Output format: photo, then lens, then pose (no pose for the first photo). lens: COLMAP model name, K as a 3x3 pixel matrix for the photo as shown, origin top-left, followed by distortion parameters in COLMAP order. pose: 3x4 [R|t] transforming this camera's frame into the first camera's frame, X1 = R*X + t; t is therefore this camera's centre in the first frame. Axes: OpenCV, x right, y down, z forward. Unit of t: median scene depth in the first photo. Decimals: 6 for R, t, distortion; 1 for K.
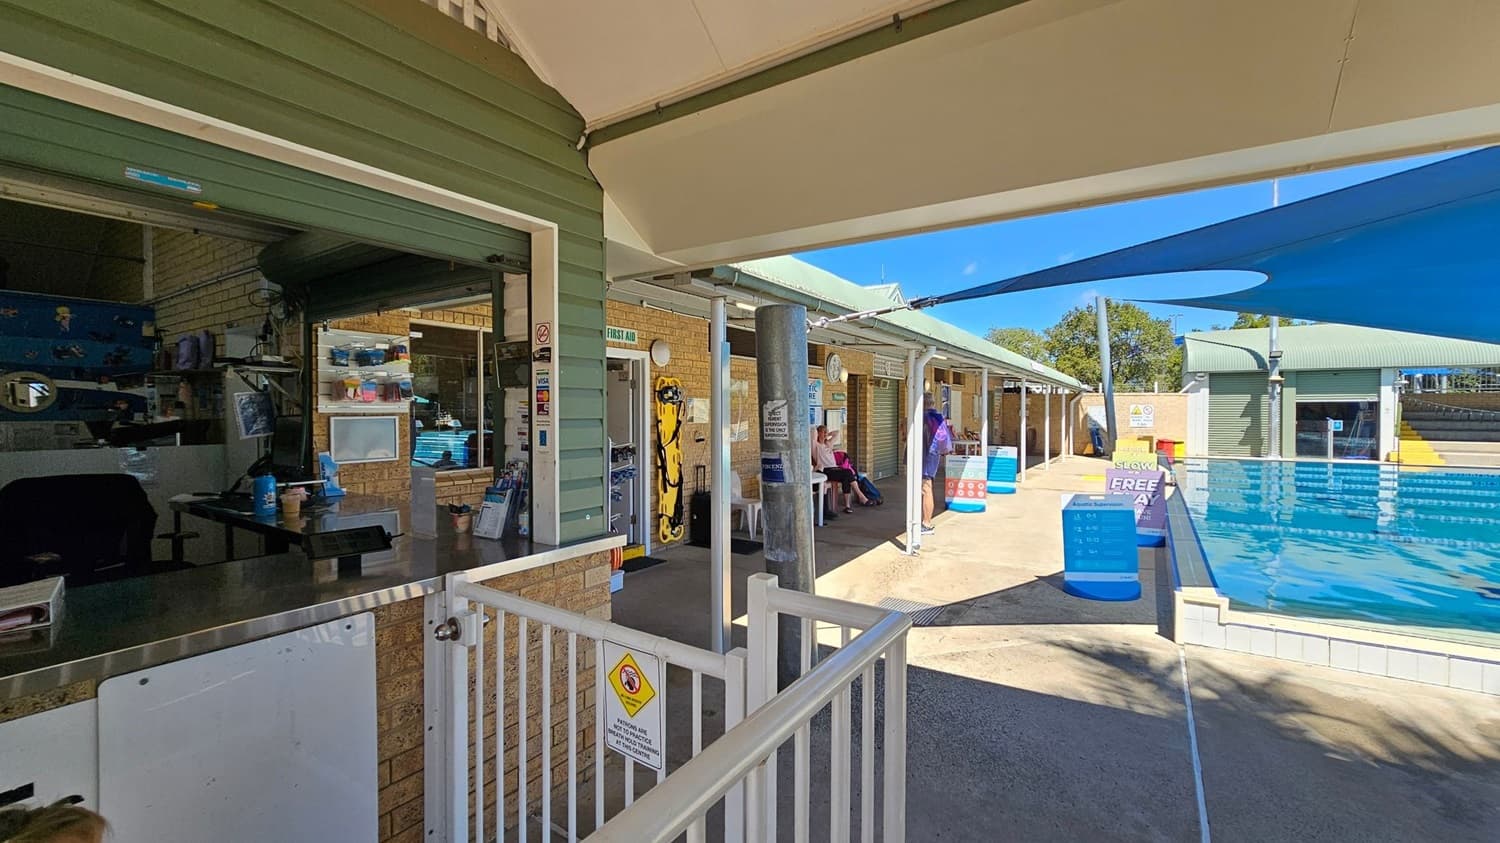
lens RADIAL K [[611.2, 0, 748.0], [0, 611.2, 420.0], [0, 0, 1]] dist [-0.005824, 0.000721]
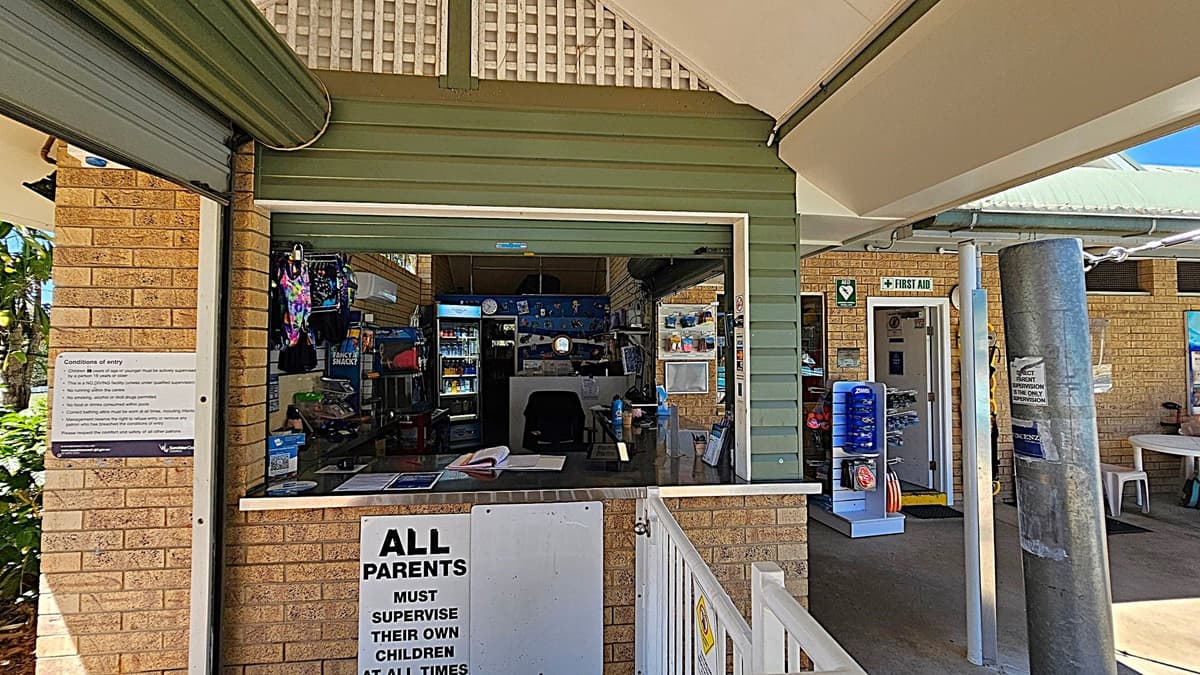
lens RADIAL K [[488.9, 0, 596.9], [0, 488.9, 333.6], [0, 0, 1]] dist [-0.005824, 0.000721]
pose [[0.629000, -0.024667, -0.777014, 0.192200], [-0.011415, 0.999096, -0.040958, -0.030068], [0.777322, 0.034633, 0.628149, 0.128809]]
